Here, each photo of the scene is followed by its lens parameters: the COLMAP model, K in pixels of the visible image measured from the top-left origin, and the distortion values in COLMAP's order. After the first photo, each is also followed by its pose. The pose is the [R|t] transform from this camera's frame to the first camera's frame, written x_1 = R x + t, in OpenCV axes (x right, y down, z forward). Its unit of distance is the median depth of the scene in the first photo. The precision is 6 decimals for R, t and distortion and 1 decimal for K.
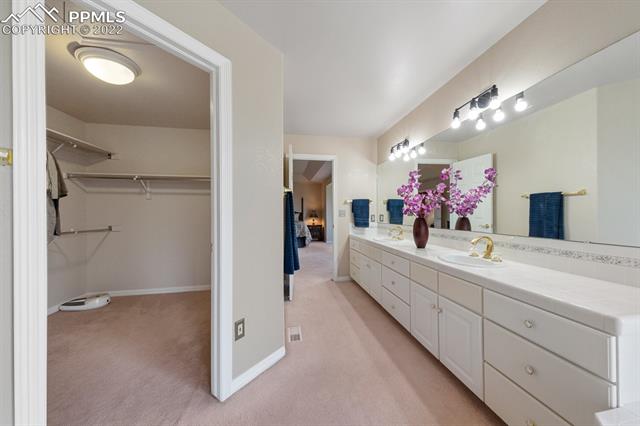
lens RADIAL K [[213.9, 0, 320.0], [0, 213.9, 213.0], [0, 0, 1]] dist [-0.000412, -0.000073]
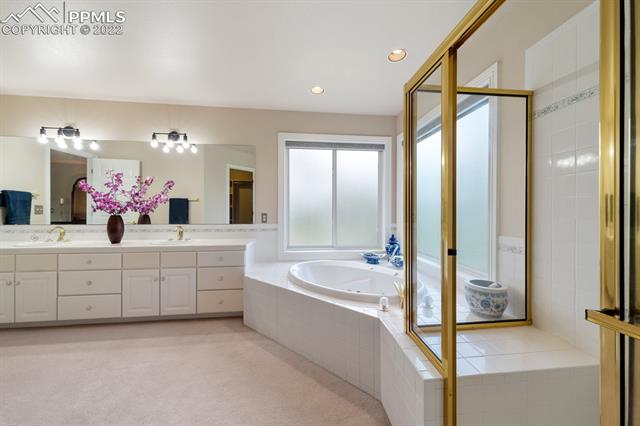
lens RADIAL K [[231.2, 0, 321.9], [0, 231.2, 214.2], [0, 0, 1]] dist [0.019030, -0.000020]
pose [[0.050654, -0.004195, 0.998707, -0.656509], [-0.003070, 0.999986, 0.004356, 0.008543], [-0.998712, -0.003287, 0.050640, -0.097807]]
